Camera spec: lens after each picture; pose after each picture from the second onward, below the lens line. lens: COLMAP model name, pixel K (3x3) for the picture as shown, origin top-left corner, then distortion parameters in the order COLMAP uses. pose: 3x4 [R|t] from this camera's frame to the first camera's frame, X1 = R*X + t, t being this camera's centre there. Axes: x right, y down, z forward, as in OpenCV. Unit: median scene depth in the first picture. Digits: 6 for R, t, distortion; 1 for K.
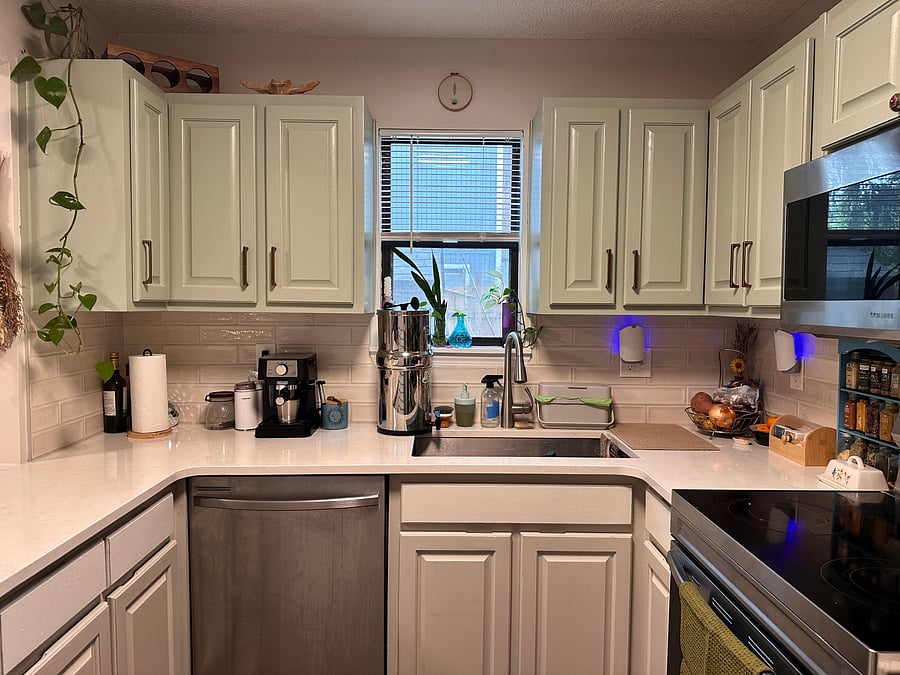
lens RADIAL K [[628.9, 0, 448.6], [0, 628.9, 340.9], [0, 0, 1]] dist [0.045878, -0.021173]
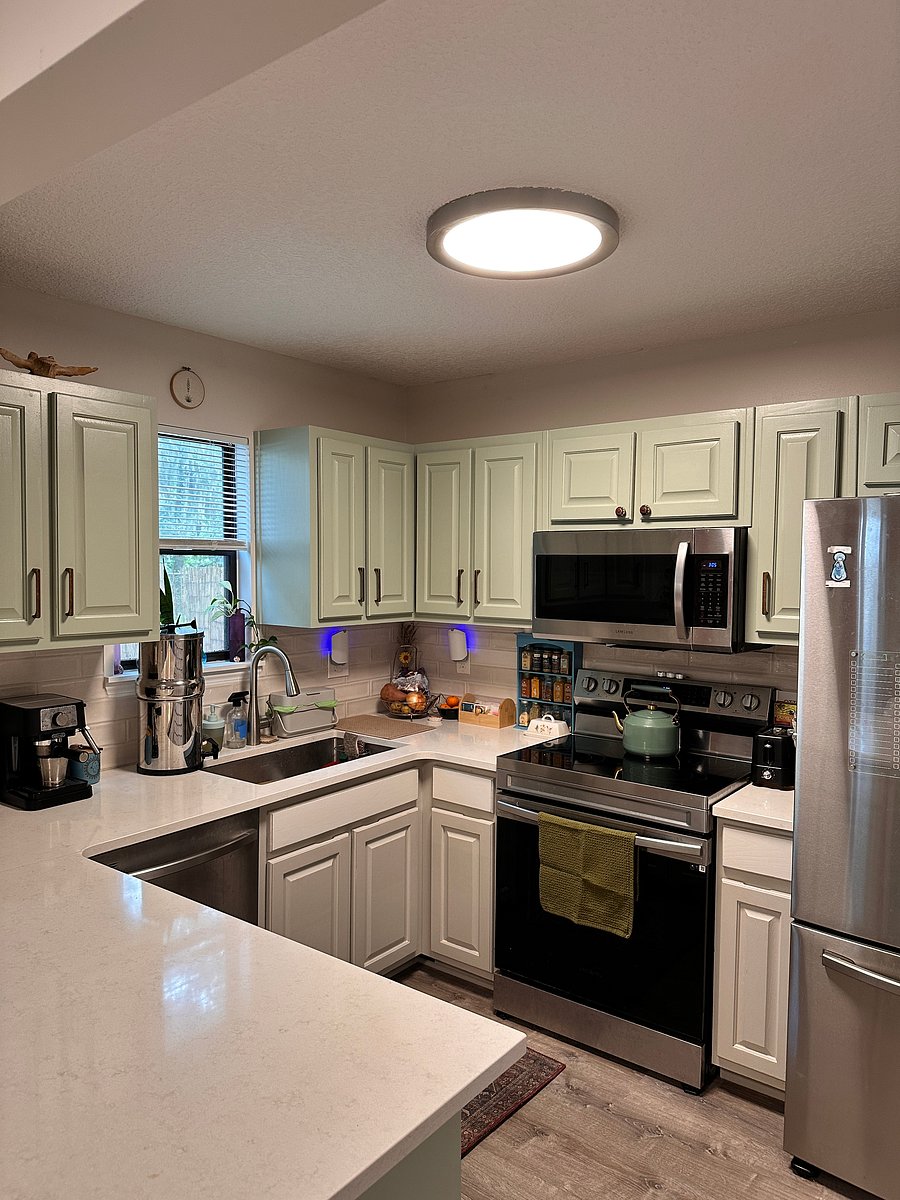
lens RADIAL K [[838.5, 0, 458.7], [0, 838.5, 603.9], [0, 0, 1]] dist [0.045878, -0.021173]
pose [[0.609433, -0.042333, 0.791706, -0.824755], [0.041667, 0.998904, 0.021338, -0.104682], [-0.791742, 0.019984, 0.610529, -0.051889]]
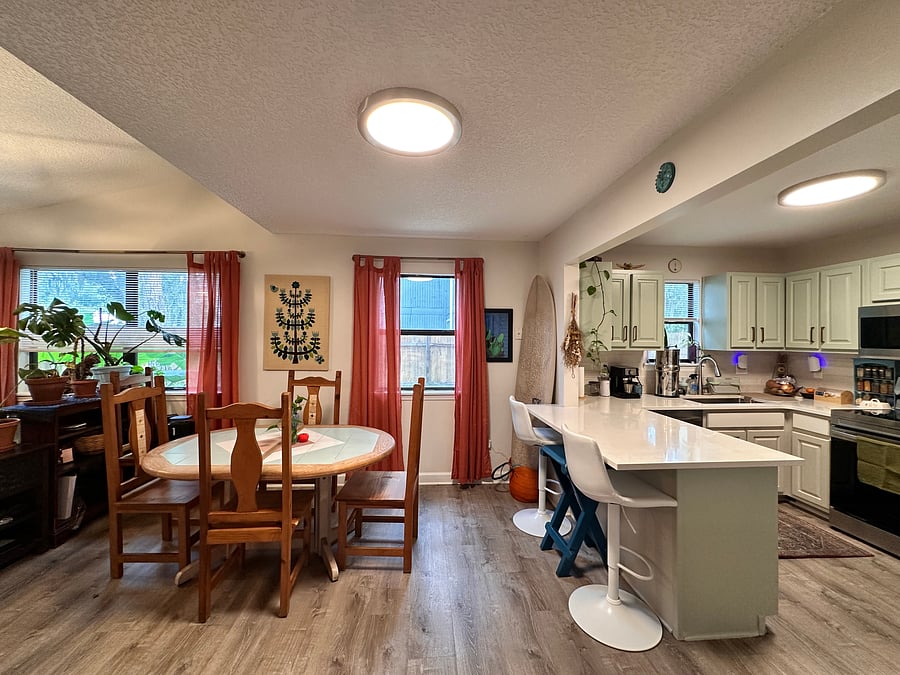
lens RADIAL K [[356.2, 0, 452.3], [0, 356.2, 337.1], [0, 0, 1]] dist [0.001014, -0.000581]
pose [[0.997593, 0.000714, 0.069332, -1.143802], [0.003412, 0.998230, -0.059380, -0.014707], [-0.069252, 0.059474, 0.995825, -0.438318]]
